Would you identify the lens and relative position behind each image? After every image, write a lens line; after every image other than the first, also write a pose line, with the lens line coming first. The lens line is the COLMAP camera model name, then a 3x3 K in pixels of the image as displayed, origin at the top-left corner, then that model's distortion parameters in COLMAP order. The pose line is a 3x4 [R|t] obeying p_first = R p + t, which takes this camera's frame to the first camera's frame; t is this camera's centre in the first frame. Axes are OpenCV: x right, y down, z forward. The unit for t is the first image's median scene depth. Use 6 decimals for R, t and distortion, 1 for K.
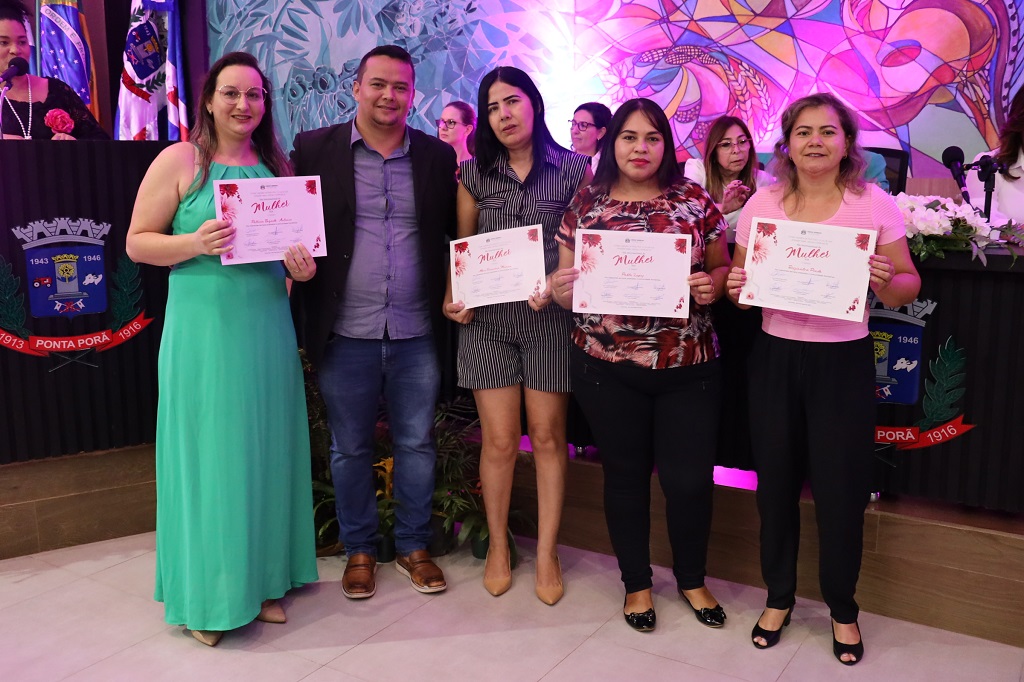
lens RADIAL K [[1142.0, 0, 492.8], [0, 1142.0, 314.4], [0, 0, 1]] dist [0.044738, 0.000000]
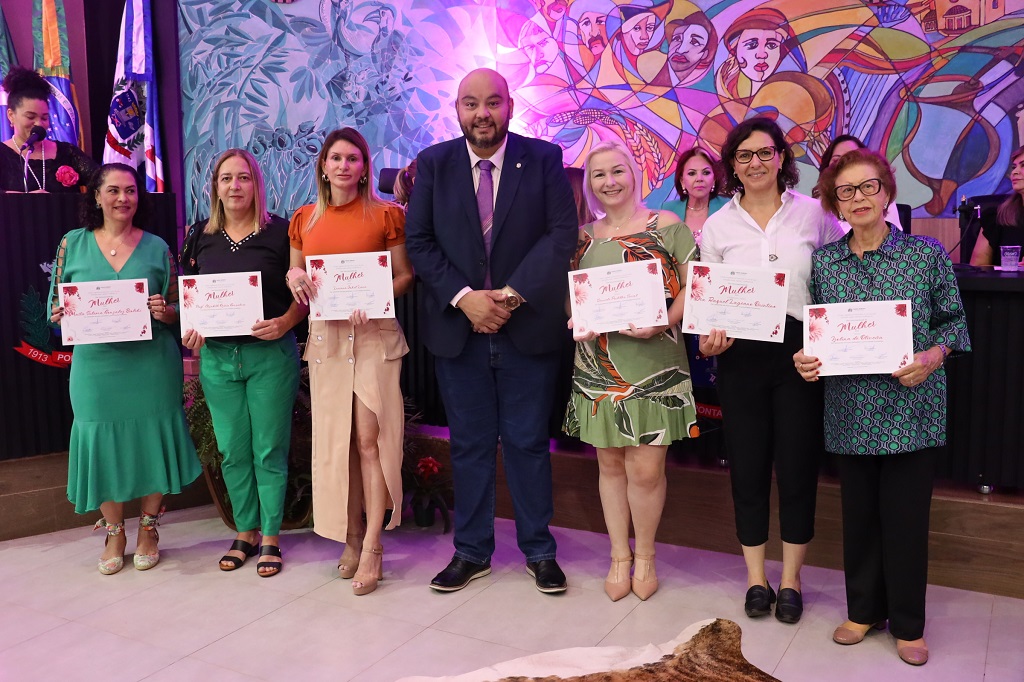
lens RADIAL K [[1230.0, 0, 499.8], [0, 1230.0, 317.8], [0, 0, 1]] dist [0.053098, 0.000000]
pose [[0.998433, -0.012427, 0.054564, 0.003069], [0.014788, 0.998962, -0.043080, 0.034545], [-0.053972, 0.043819, 0.997581, -0.257672]]
